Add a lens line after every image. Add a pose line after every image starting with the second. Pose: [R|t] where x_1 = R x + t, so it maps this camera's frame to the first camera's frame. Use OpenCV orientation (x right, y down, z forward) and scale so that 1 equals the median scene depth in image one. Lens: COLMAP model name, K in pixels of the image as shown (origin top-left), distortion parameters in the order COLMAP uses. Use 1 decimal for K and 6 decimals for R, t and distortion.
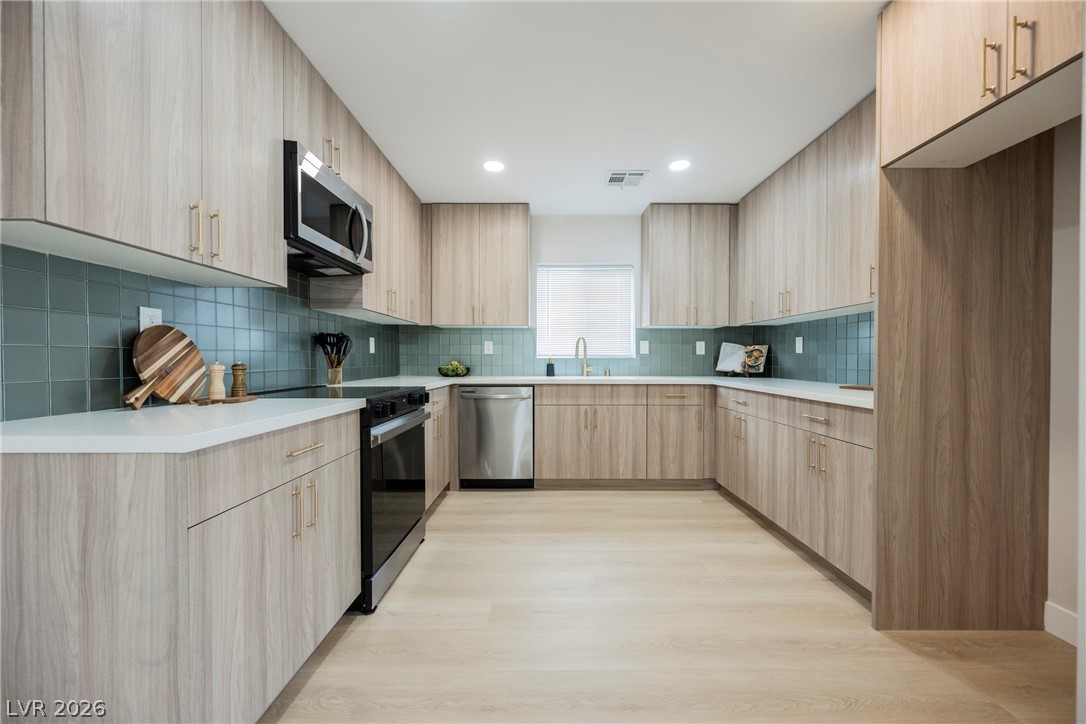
lens RADIAL K [[419.5, 0, 546.0], [0, 419.5, 363.6], [0, 0, 1]] dist [0.000712, 0.000047]
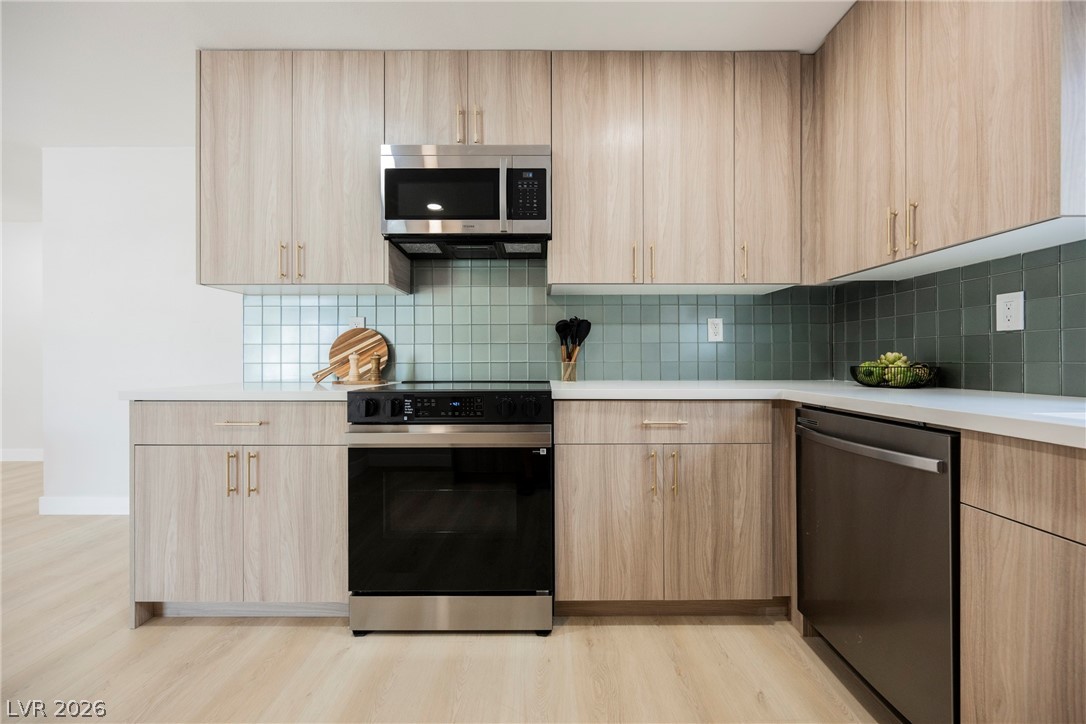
lens RADIAL K [[419.5, 0, 546.0], [0, 419.5, 358.7], [0, 0, 1]] dist [0.000712, 0.000047]
pose [[0.012782, 0.000249, -0.999918, 0.514426], [-0.007489, 0.999972, 0.000153, 0.010870], [0.999890, 0.007486, 0.012784, 1.504005]]
